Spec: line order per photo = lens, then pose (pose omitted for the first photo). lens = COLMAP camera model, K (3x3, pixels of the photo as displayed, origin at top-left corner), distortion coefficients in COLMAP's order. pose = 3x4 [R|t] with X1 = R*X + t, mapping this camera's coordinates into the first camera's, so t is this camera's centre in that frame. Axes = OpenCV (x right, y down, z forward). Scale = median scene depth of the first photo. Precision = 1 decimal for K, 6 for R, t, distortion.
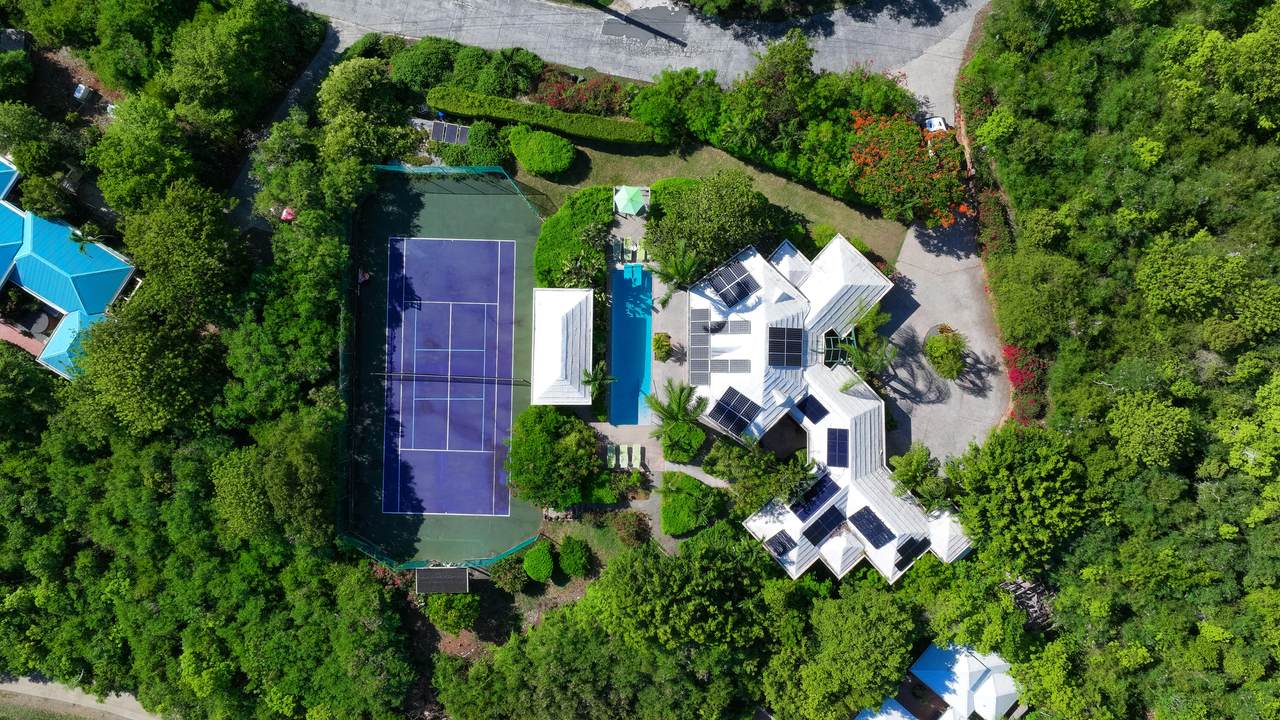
lens RADIAL K [[906.8, 0, 640.7], [0, 906.8, 350.5], [0, 0, 1]] dist [-0.012057, 0.004808]
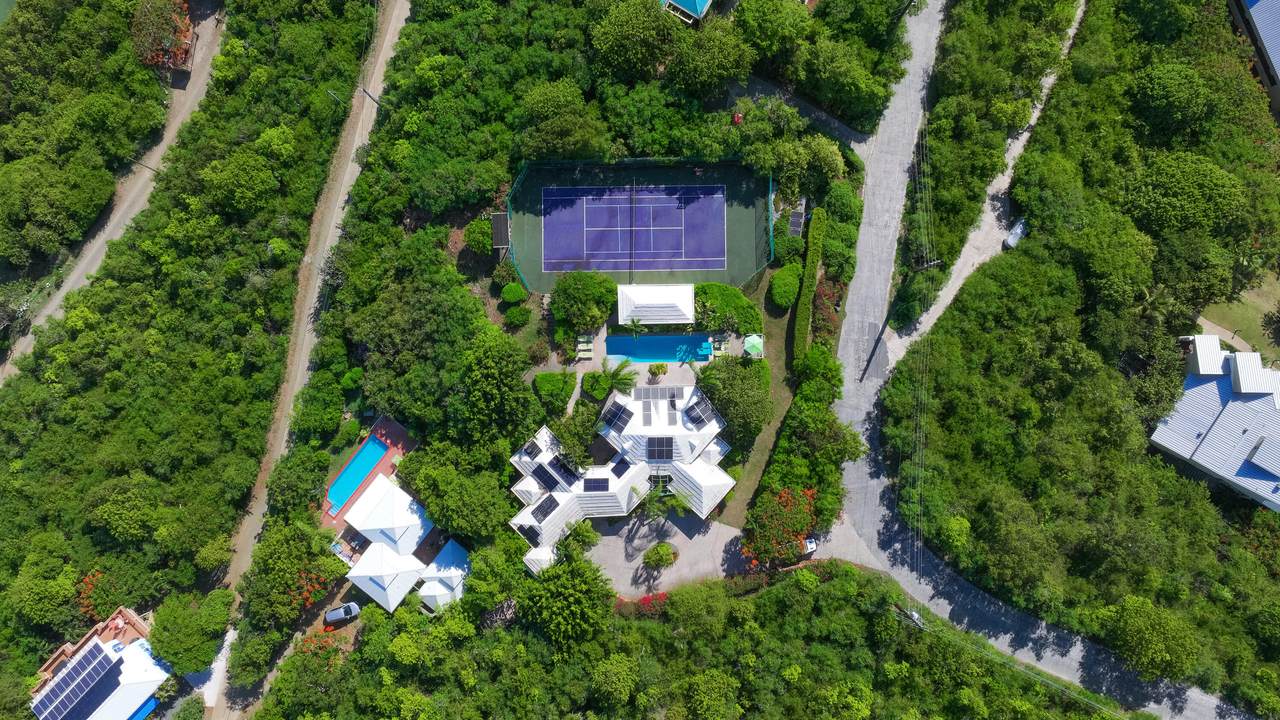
lens RADIAL K [[906.8, 0, 639.5], [0, 906.8, 364.2], [0, 0, 1]] dist [-0.012057, 0.004808]
pose [[0.031877, 0.999492, -0.000545, 0.015008], [-0.999313, 0.031881, 0.018898, -0.001988], [0.018906, -0.000058, 0.999821, -0.521332]]
